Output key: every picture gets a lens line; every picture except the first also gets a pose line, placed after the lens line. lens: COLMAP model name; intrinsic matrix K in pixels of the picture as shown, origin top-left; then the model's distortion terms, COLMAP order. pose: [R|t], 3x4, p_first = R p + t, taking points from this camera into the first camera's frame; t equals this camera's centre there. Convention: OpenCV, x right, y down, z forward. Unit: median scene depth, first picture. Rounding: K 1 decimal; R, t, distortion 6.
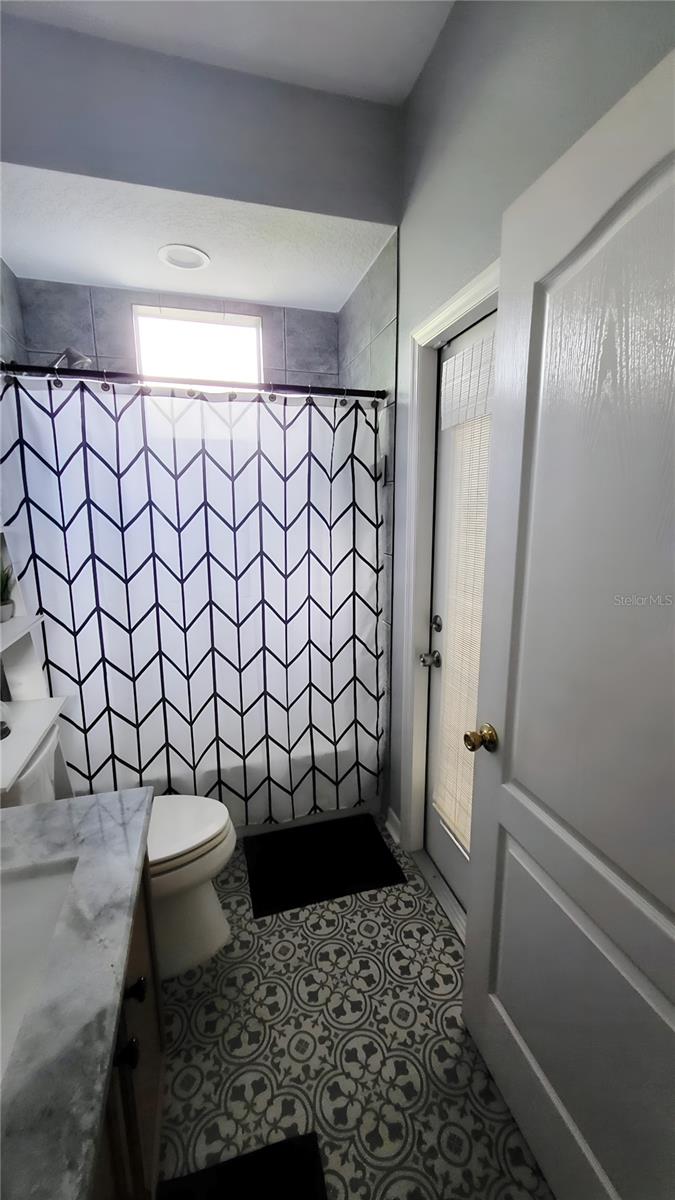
lens RADIAL K [[470.1, 0, 341.4], [0, 470.1, 602.8], [0, 0, 1]] dist [0.003377, -0.000509]
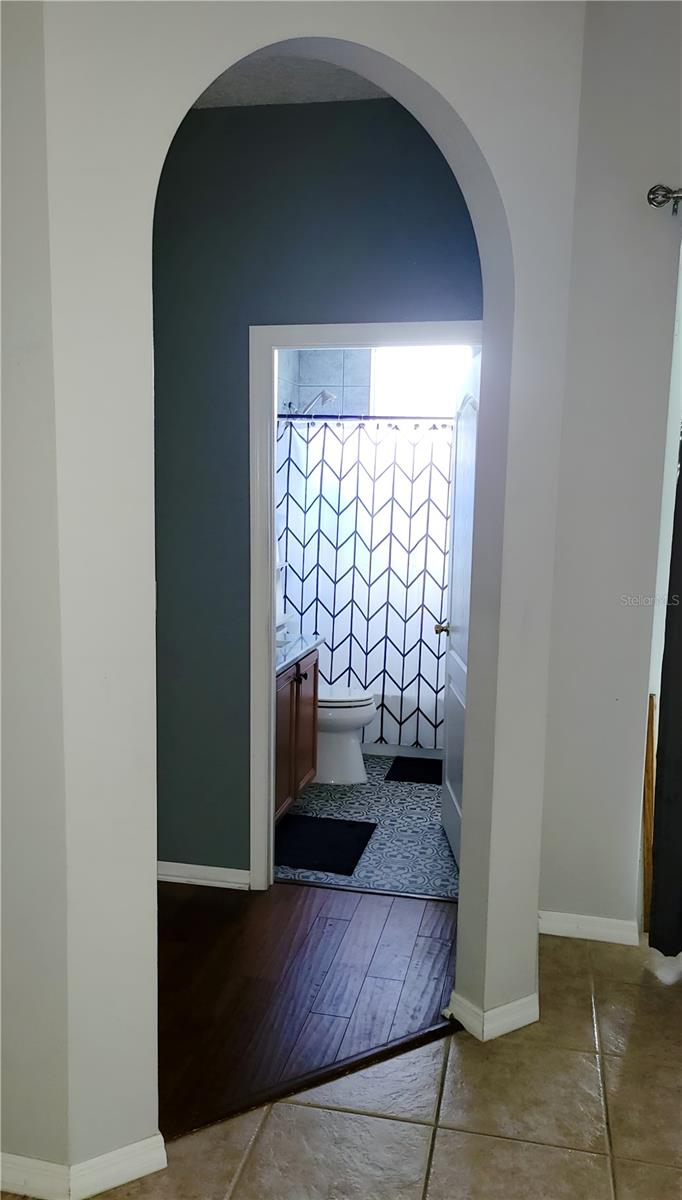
lens RADIAL K [[898.2, 0, 341.1], [0, 898.2, 599.2], [0, 0, 1]] dist [0.003189, 0.000078]
pose [[0.876821, 0.080209, -0.474079, 0.883813], [-0.121176, 0.991025, -0.056446, 0.262541], [0.465297, 0.106940, 0.878671, -1.424449]]
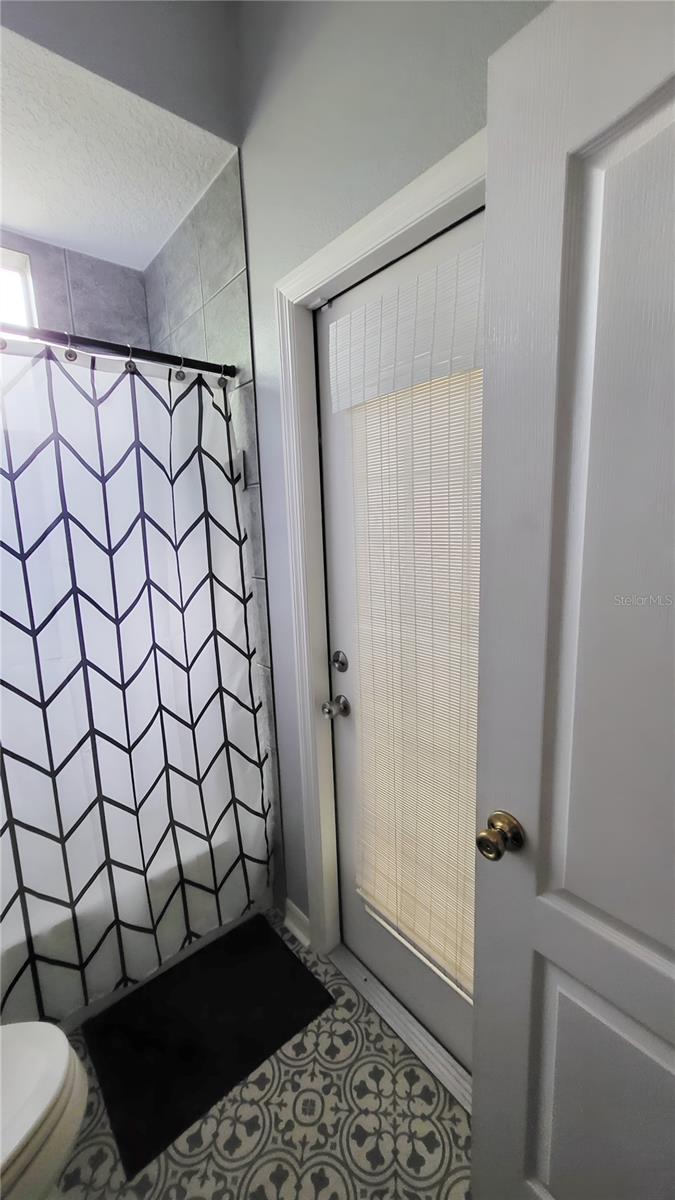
lens RADIAL K [[470.1, 0, 337.9], [0, 470.1, 604.8], [0, 0, 1]] dist [0.003377, -0.000509]
pose [[0.916077, -0.095707, 0.389415, -0.092353], [0.107961, 0.994108, -0.009648, -0.040745], [-0.386197, 0.050880, 0.921012, 0.259042]]
